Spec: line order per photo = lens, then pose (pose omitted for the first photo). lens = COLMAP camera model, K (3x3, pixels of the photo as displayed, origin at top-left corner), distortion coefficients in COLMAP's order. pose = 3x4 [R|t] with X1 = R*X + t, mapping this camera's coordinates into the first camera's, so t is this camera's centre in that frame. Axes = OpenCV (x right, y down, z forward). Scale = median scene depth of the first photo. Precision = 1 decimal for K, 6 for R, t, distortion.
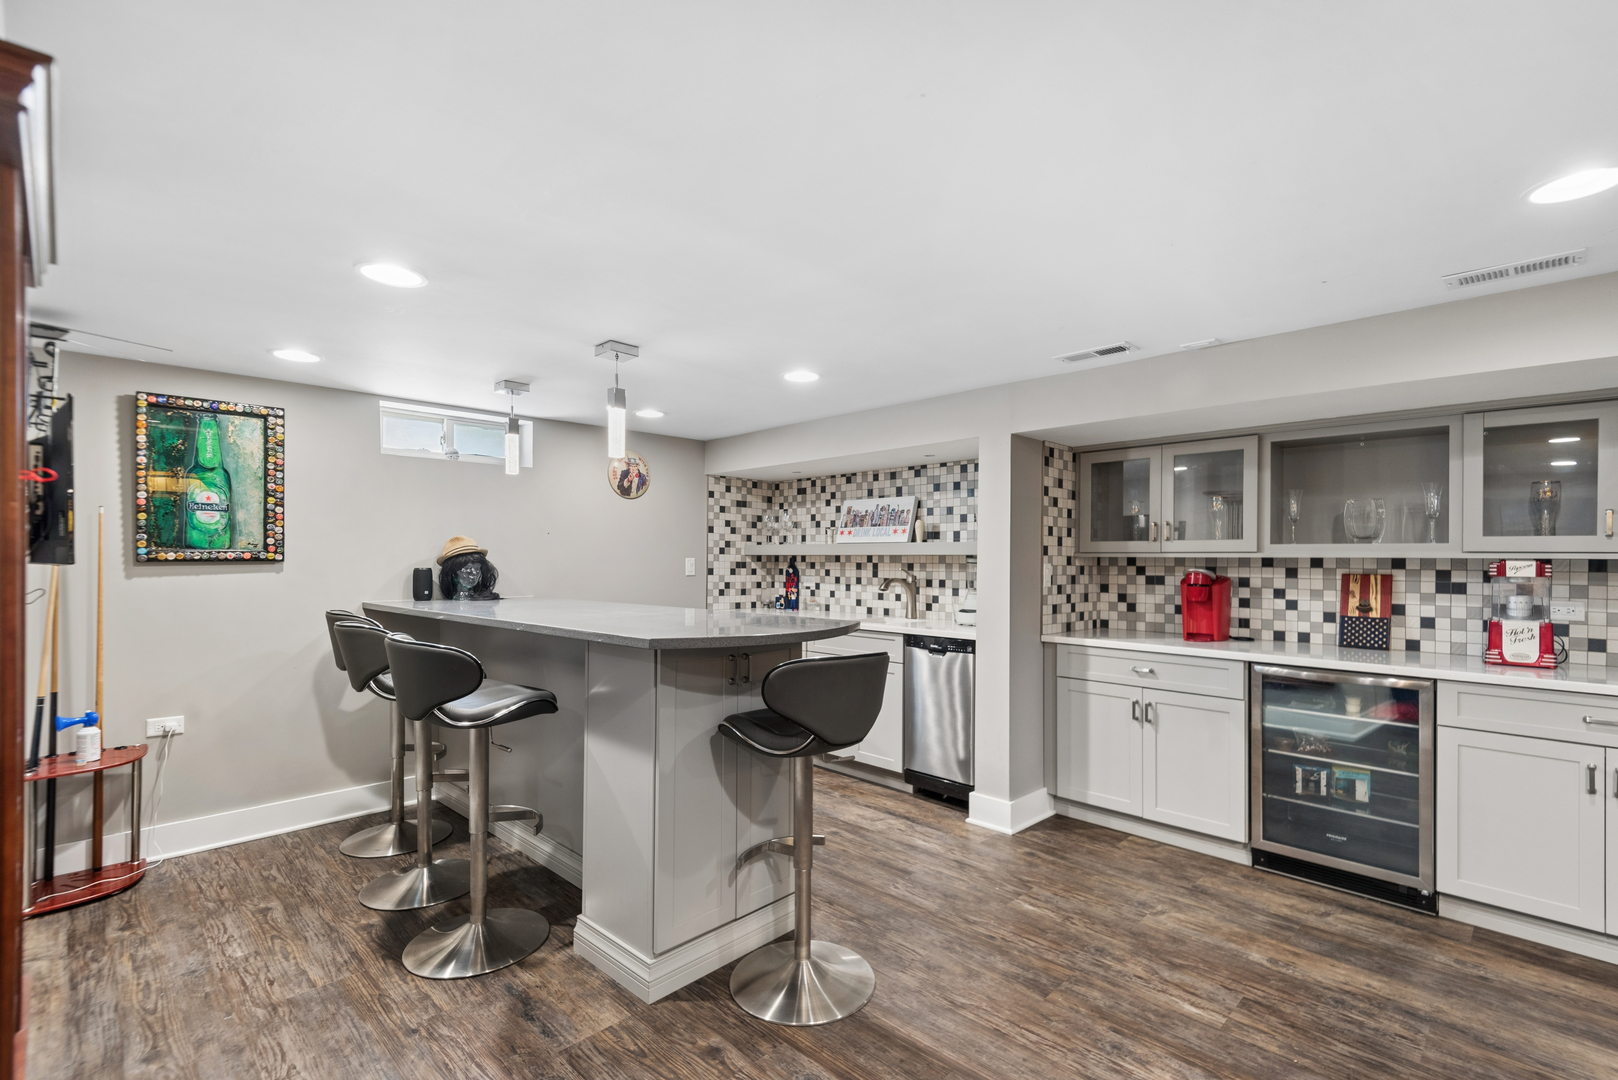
lens RADIAL K [[741.7, 0, 812.4], [0, 741.7, 549.8], [0, 0, 1]] dist [0.027254, 0.000056]
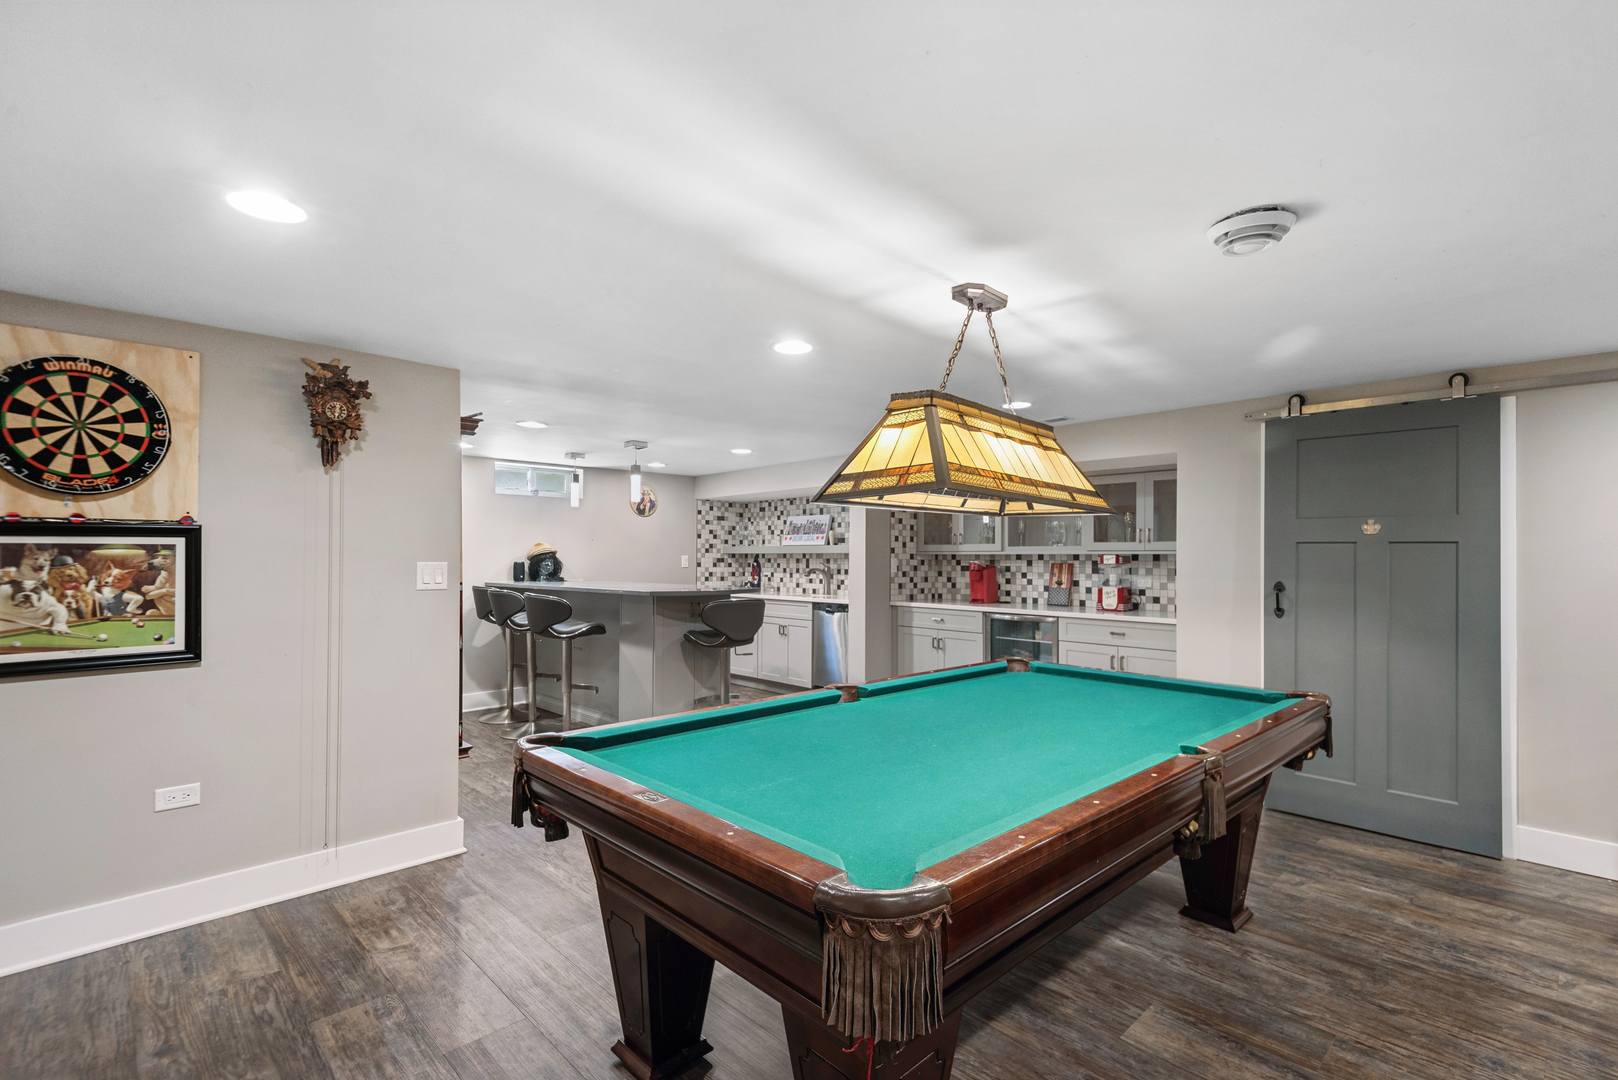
lens RADIAL K [[741.7, 0, 812.4], [0, 741.7, 549.8], [0, 0, 1]] dist [0.027254, 0.000056]
pose [[0.999661, -0.002785, -0.025893, 0.160365], [0.002849, 0.999993, 0.002466, -0.004279], [0.025886, -0.002539, 0.999662, -0.595995]]
